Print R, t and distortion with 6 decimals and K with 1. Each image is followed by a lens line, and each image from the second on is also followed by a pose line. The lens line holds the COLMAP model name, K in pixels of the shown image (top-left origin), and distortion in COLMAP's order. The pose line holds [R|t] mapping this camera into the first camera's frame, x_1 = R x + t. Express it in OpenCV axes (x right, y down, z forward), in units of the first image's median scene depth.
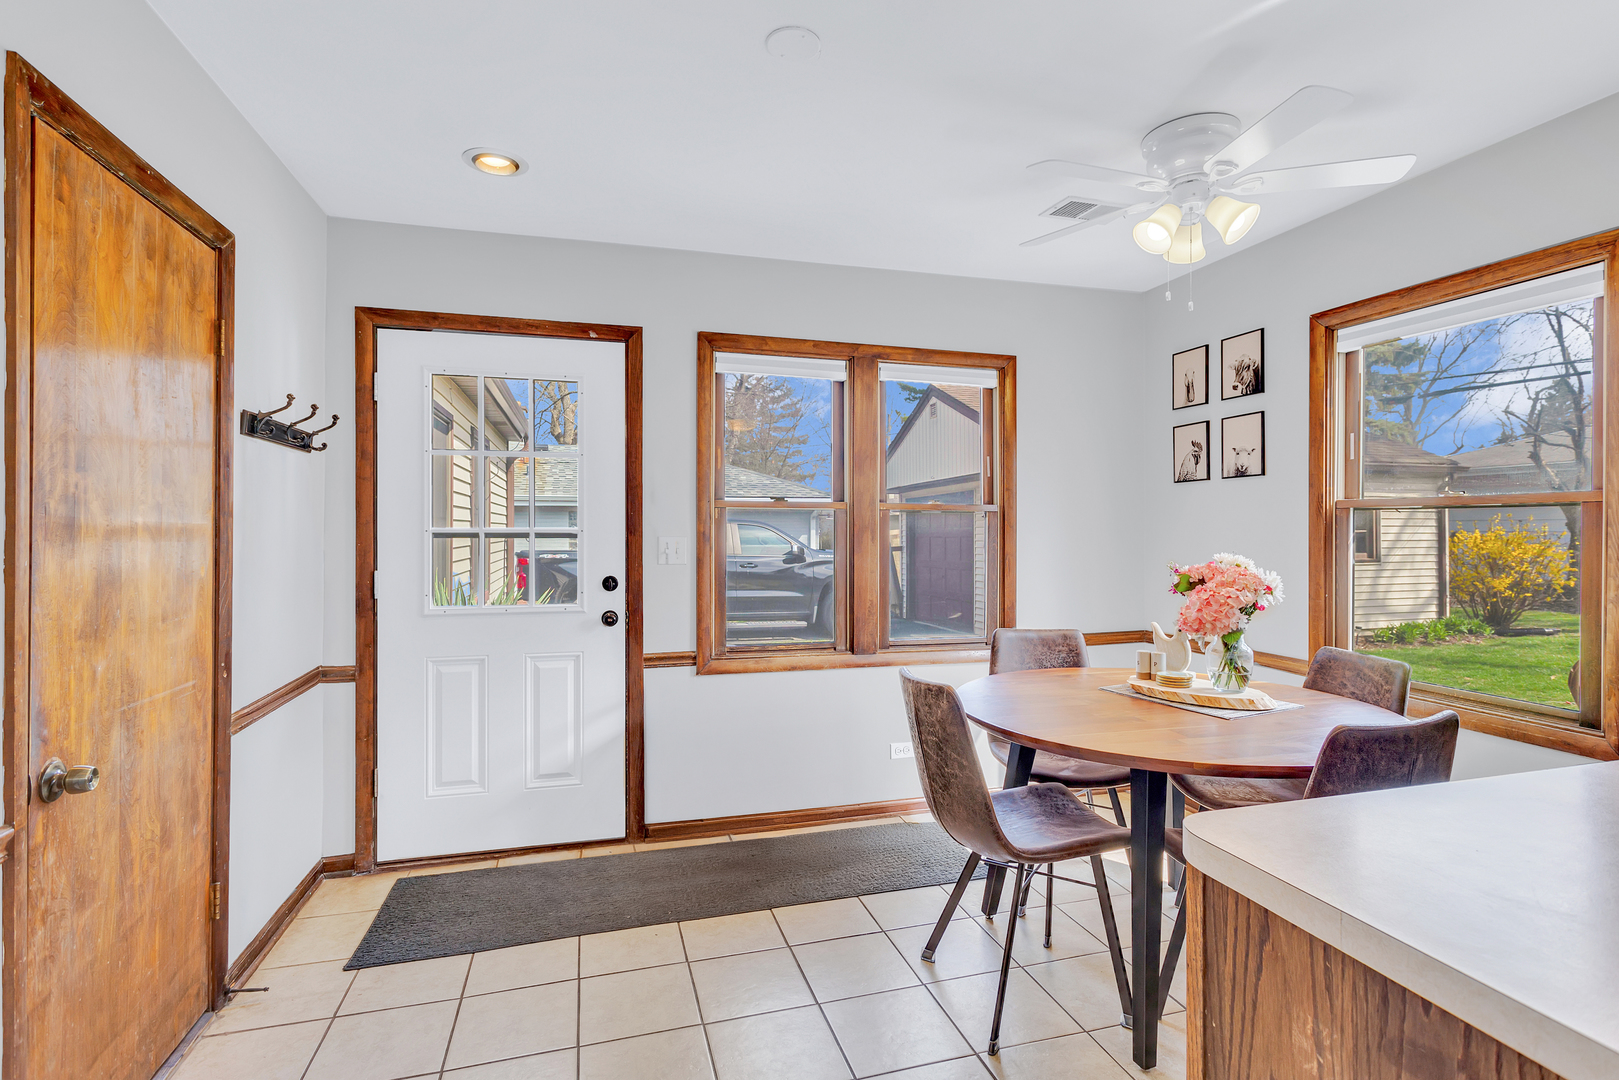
lens RADIAL K [[782.2, 0, 805.9], [0, 782.2, 533.7], [0, 0, 1]] dist [0.001383, 0.000635]
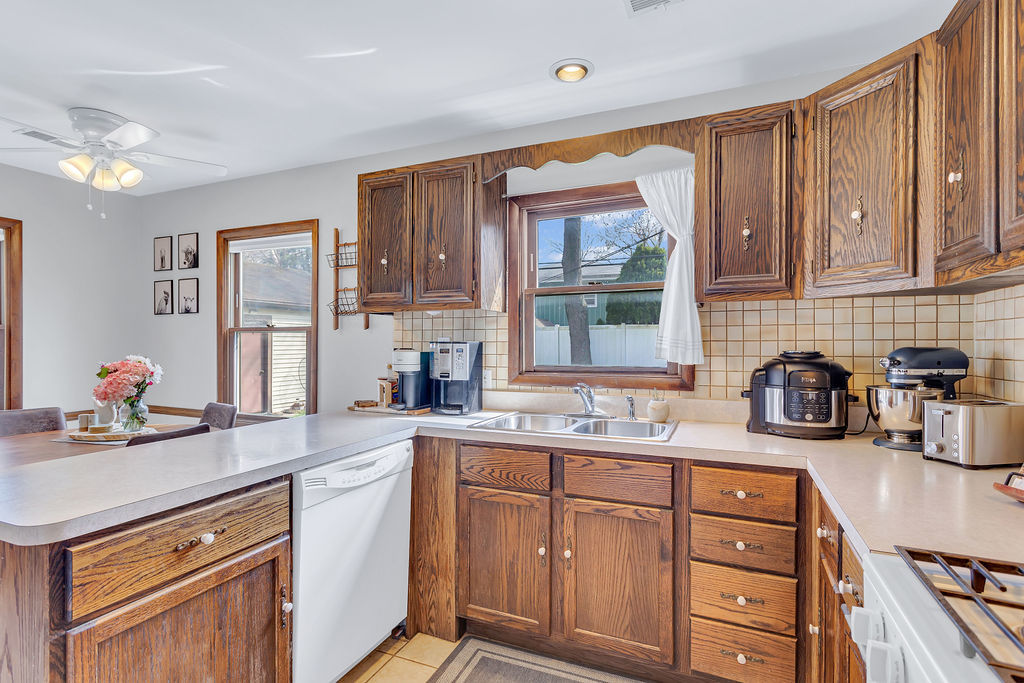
lens RADIAL K [[494.7, 0, 516.2], [0, 494.7, 345.4], [0, 0, 1]] dist [0.001383, 0.000635]
pose [[0.626717, -0.003225, 0.779241, 0.156942], [0.004244, 0.999991, 0.000725, 0.004185], [-0.779236, 0.002853, 0.626724, -0.331200]]
